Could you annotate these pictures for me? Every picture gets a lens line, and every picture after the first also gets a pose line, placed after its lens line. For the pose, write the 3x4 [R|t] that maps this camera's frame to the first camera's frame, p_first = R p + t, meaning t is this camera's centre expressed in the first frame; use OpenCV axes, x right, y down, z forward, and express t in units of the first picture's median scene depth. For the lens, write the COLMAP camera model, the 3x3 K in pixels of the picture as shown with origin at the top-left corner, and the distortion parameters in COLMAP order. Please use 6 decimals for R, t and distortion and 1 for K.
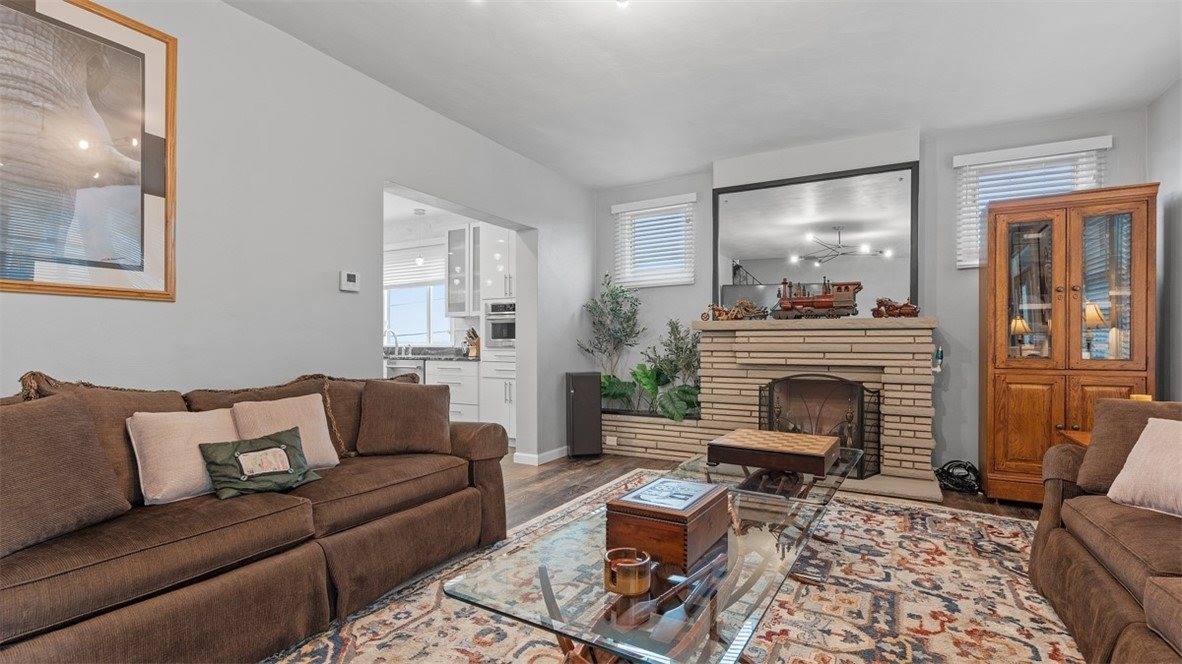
lens RADIAL K [[540.0, 0, 591.4], [0, 540.0, 343.3], [0, 0, 1]] dist [0.000528, 0.001399]
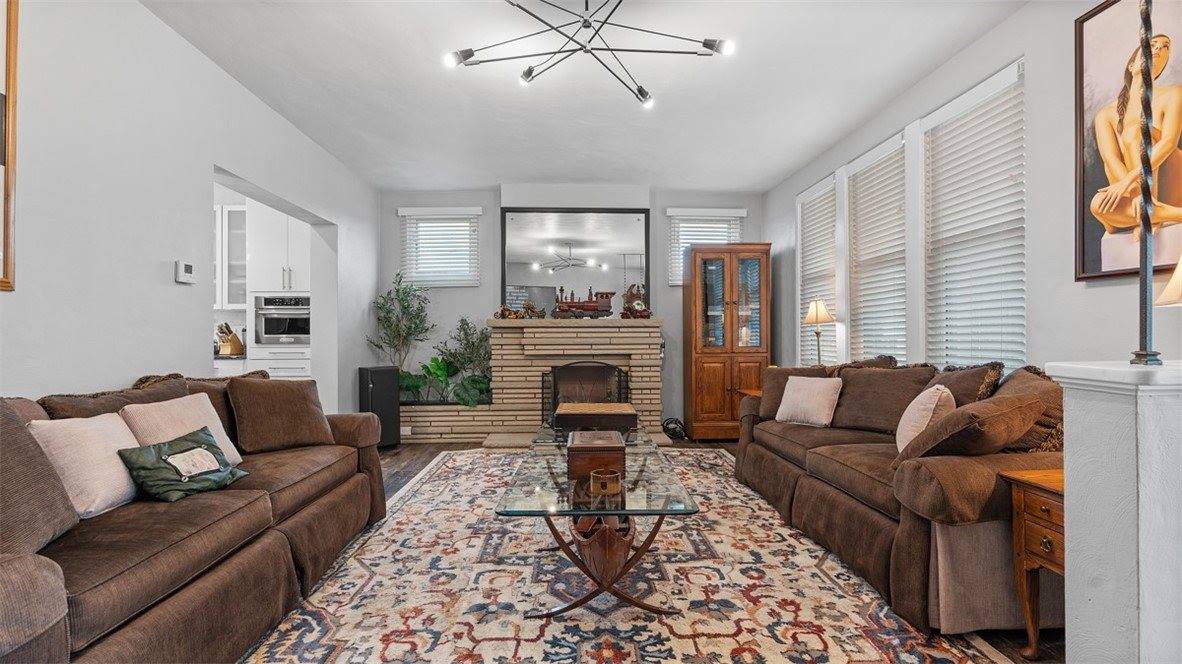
lens RADIAL K [[540.0, 0, 590.3], [0, 540.0, 331.0], [0, 0, 1]] dist [0.000528, 0.001399]
pose [[0.844500, 0.001687, 0.535554, -0.285538], [0.005658, 0.999911, -0.012072, -0.000195], [-0.535526, 0.013225, 0.844415, -0.110631]]
